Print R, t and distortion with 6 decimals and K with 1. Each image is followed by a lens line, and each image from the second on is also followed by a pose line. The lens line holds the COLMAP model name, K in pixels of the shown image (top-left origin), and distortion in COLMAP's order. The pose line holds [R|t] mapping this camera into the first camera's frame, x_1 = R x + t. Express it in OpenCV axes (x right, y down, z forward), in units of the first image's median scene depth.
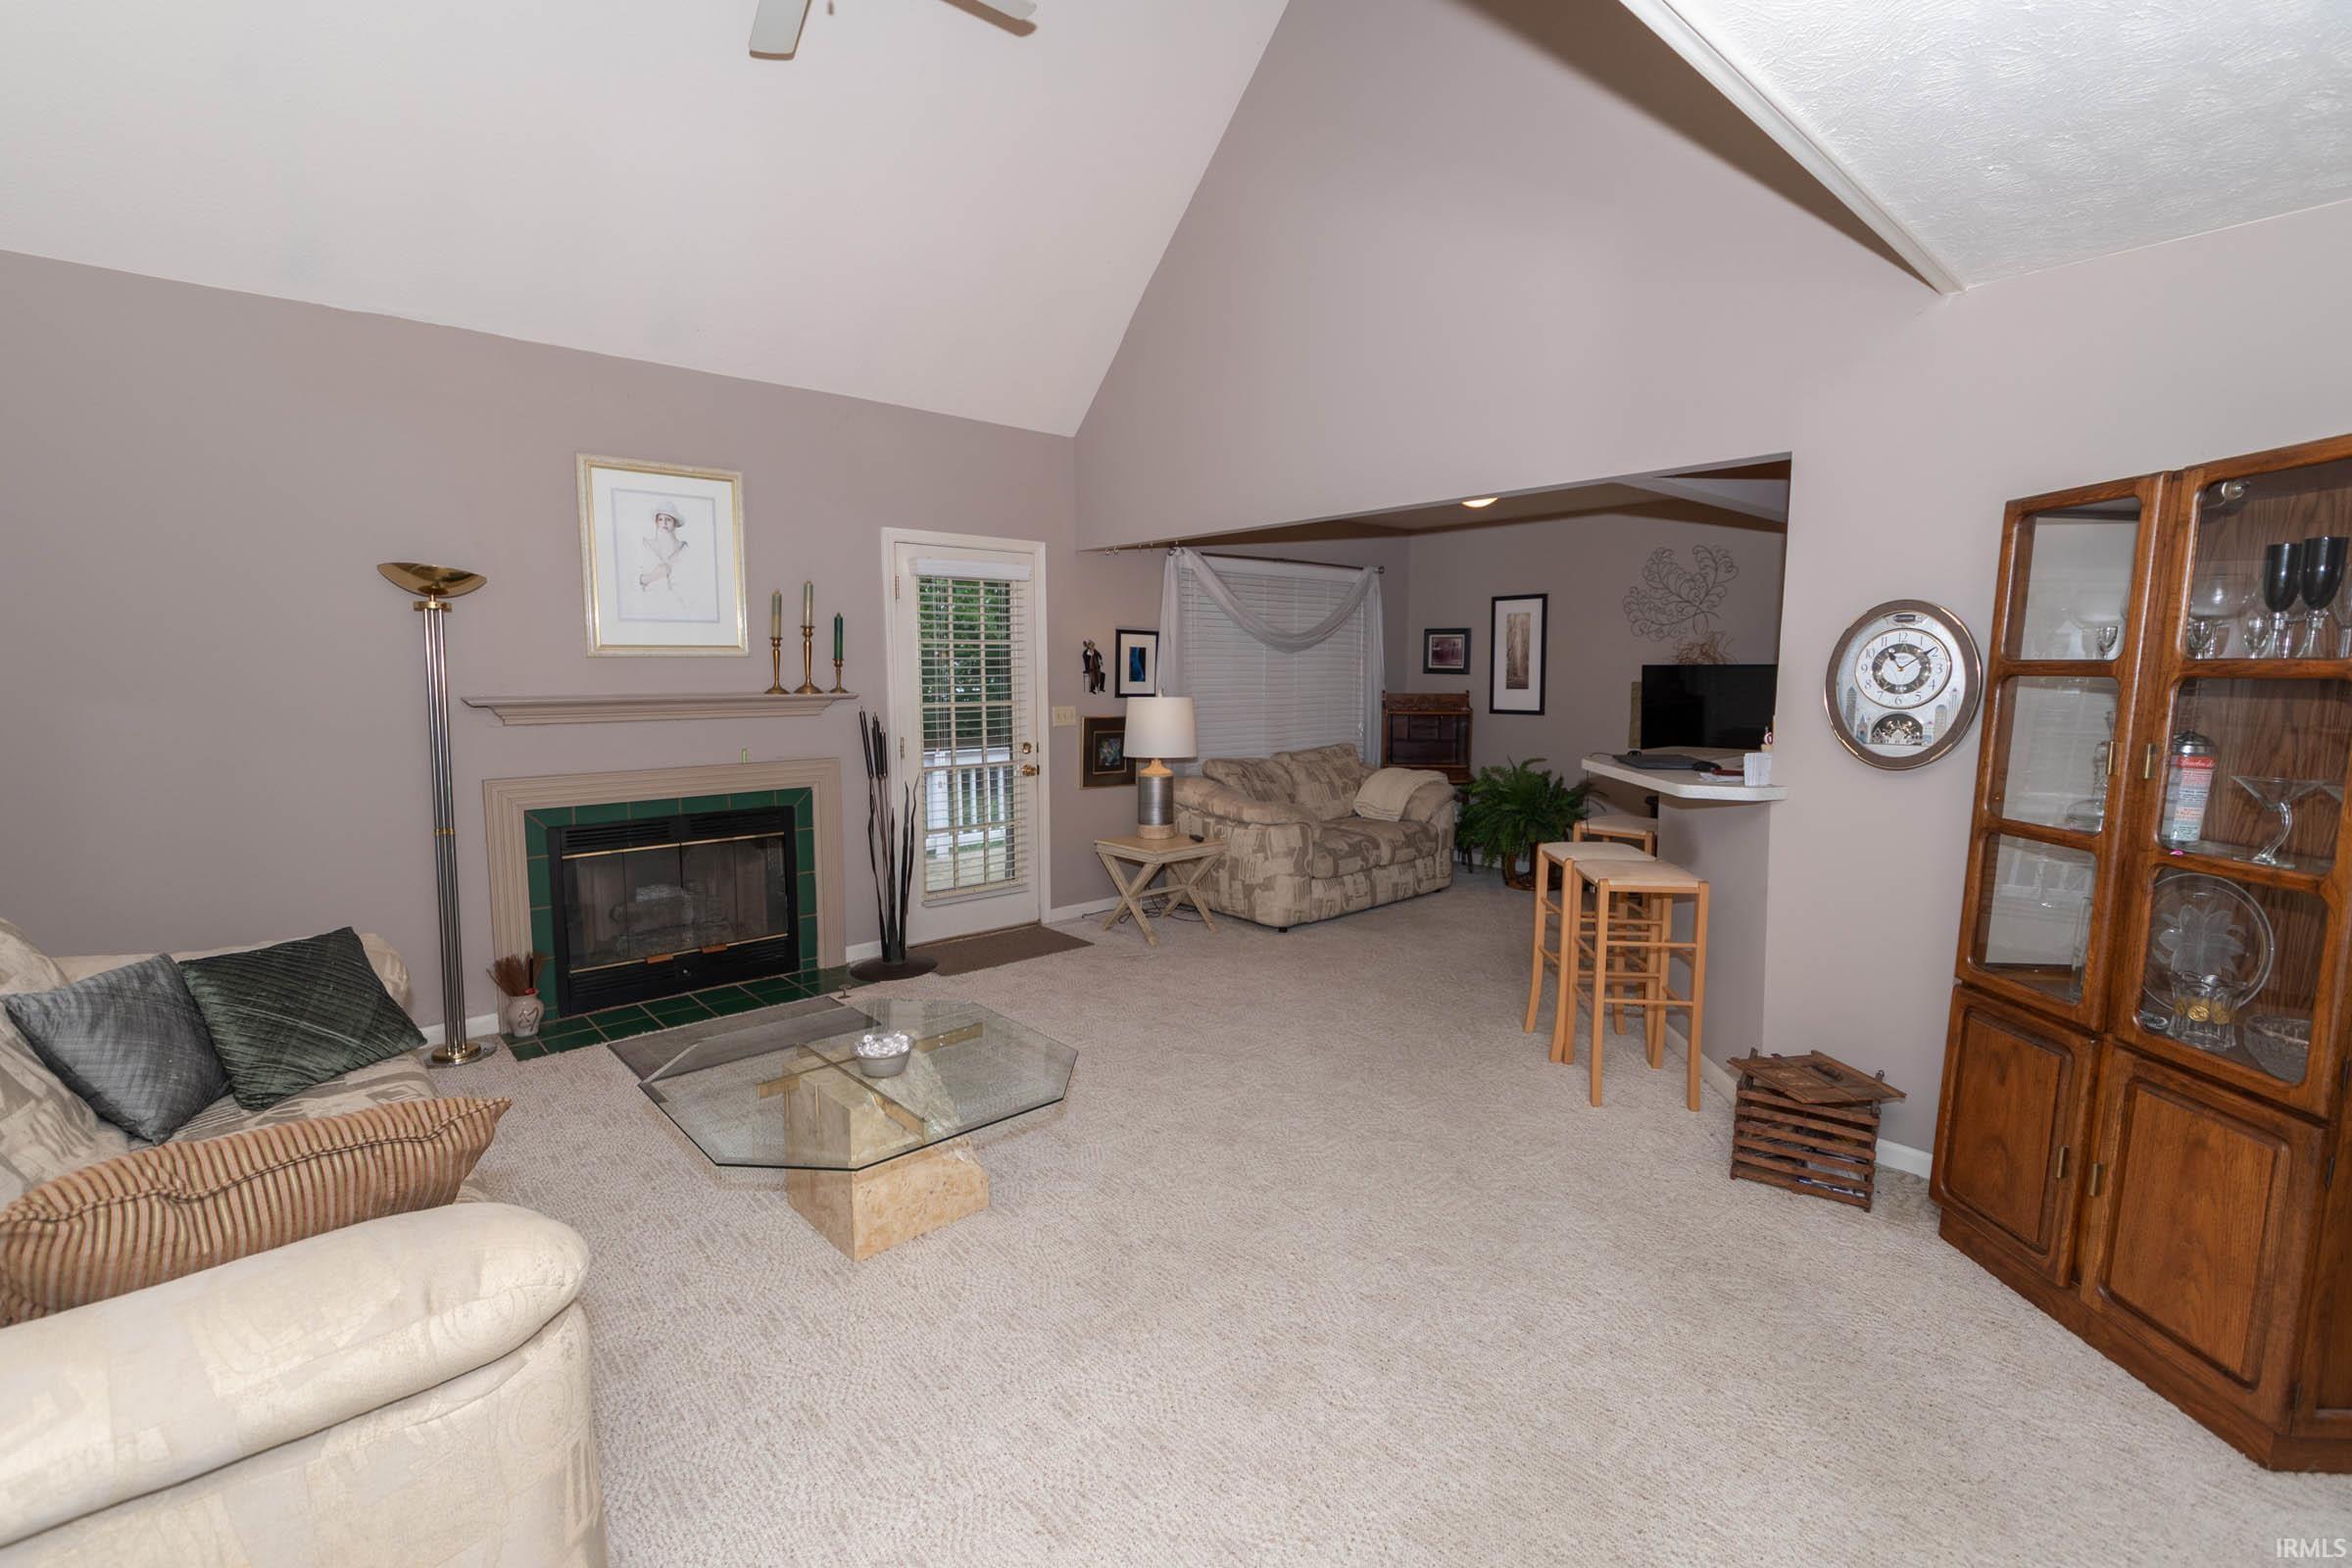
lens RADIAL K [[1028.5, 0, 1153.4], [0, 1028.5, 772.4], [0, 0, 1]] dist [0.006798, -0.002735]
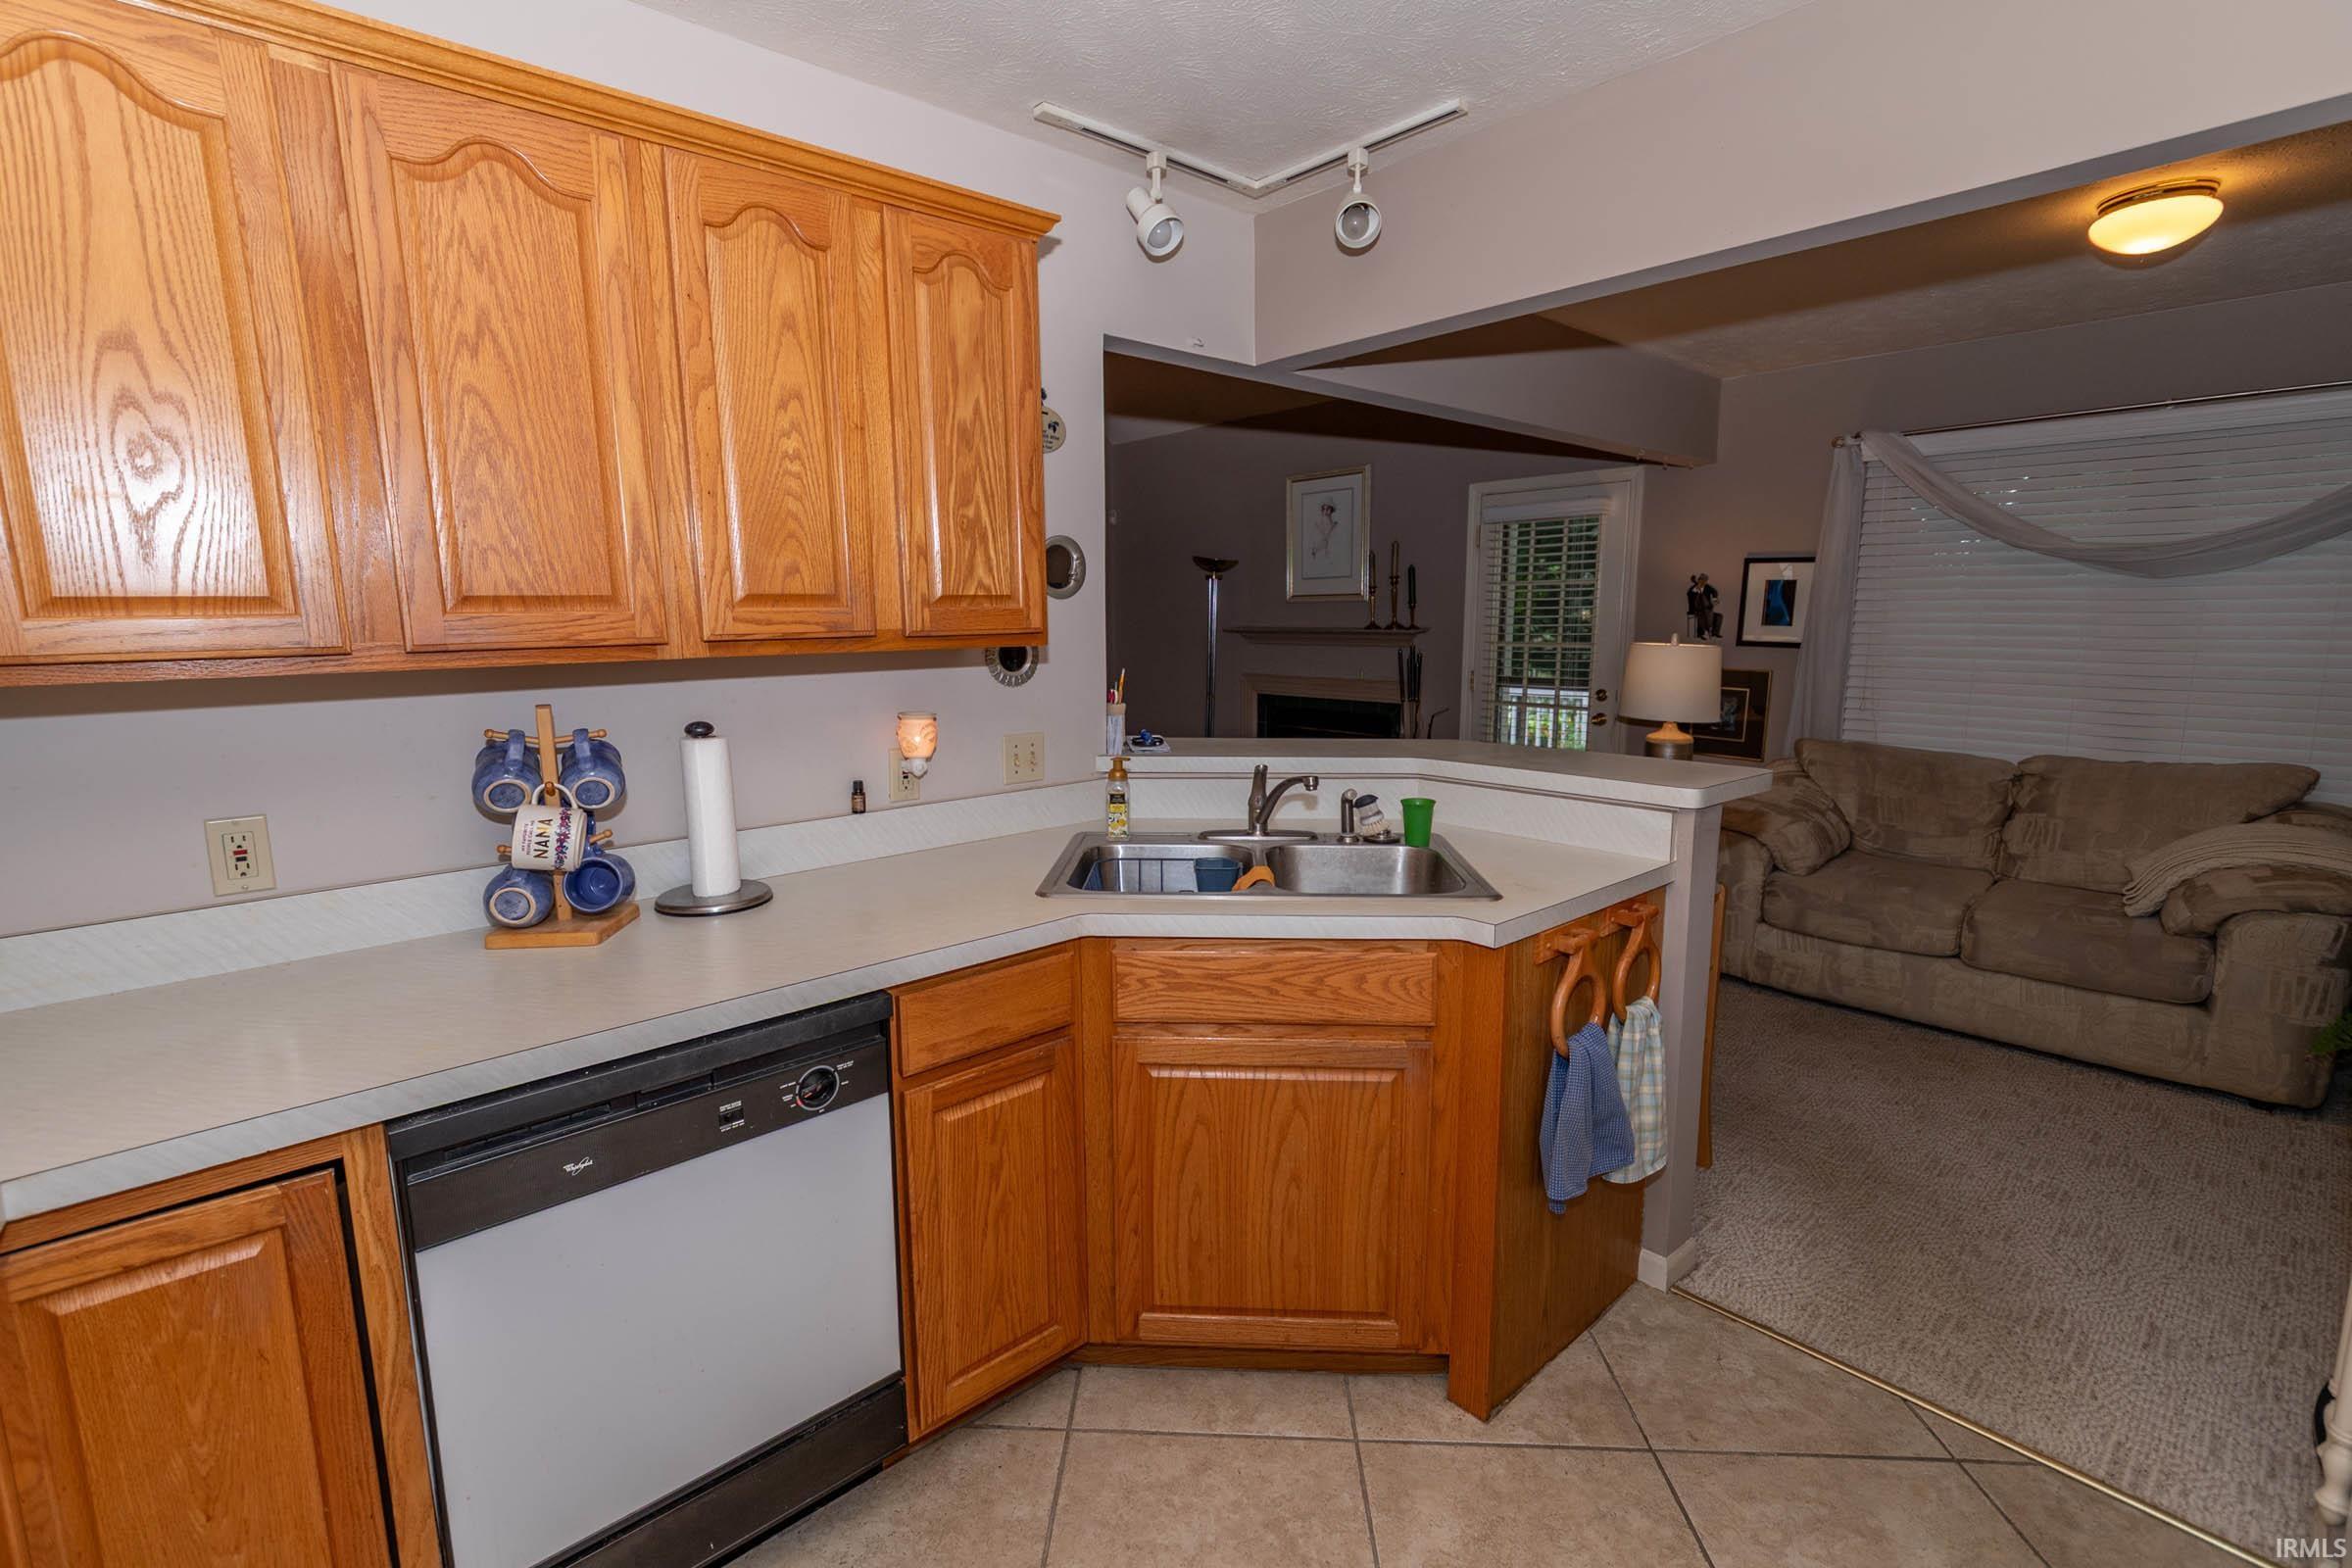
lens RADIAL K [[1028.5, 0, 1176.8], [0, 1028.5, 775.7], [0, 0, 1]] dist [0.006798, -0.002735]
pose [[0.032219, 0.158615, -0.986815, 0.815136], [-0.097588, 0.983109, 0.154833, -0.059288], [0.994705, 0.091312, 0.047154, 0.585678]]
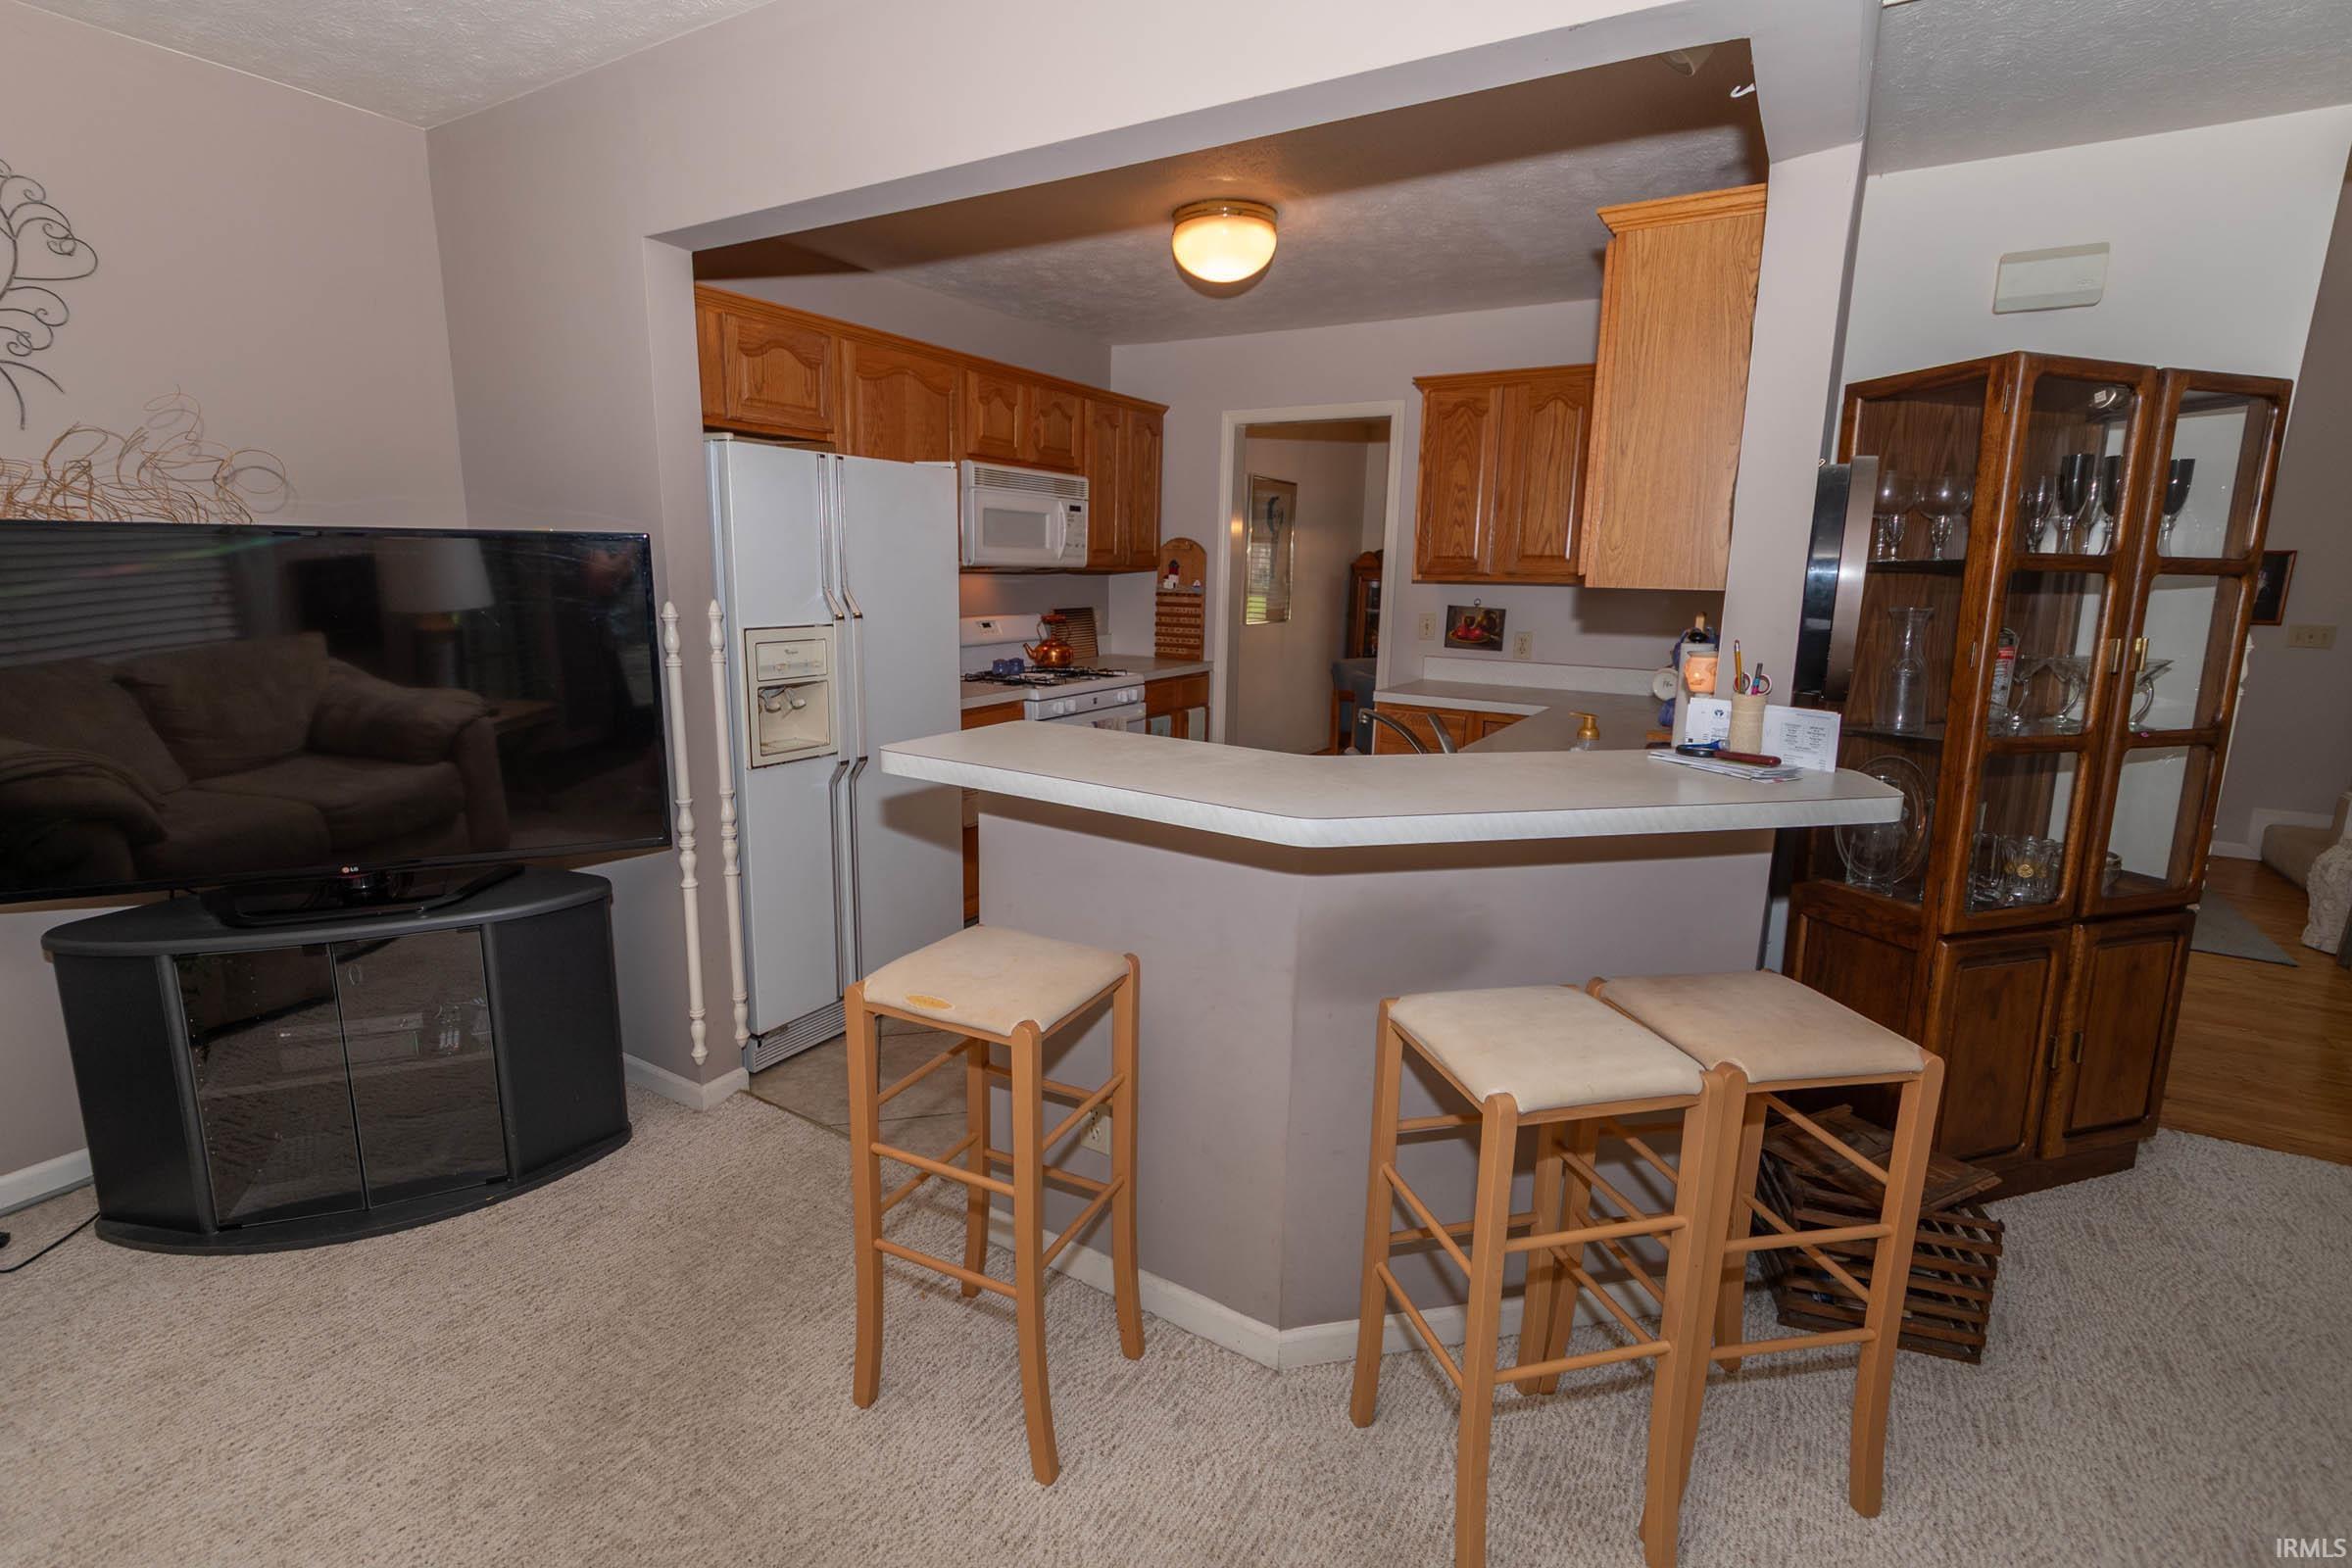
lens RADIAL K [[1028.5, 0, 1194.1], [0, 1028.5, 749.5], [0, 0, 1]] dist [0.006798, -0.002735]
pose [[-0.310404, -0.170871, 0.935122, 0.091318], [0.078575, 0.975734, 0.204374, -0.079268], [-0.947352, 0.136916, -0.289445, 0.839188]]
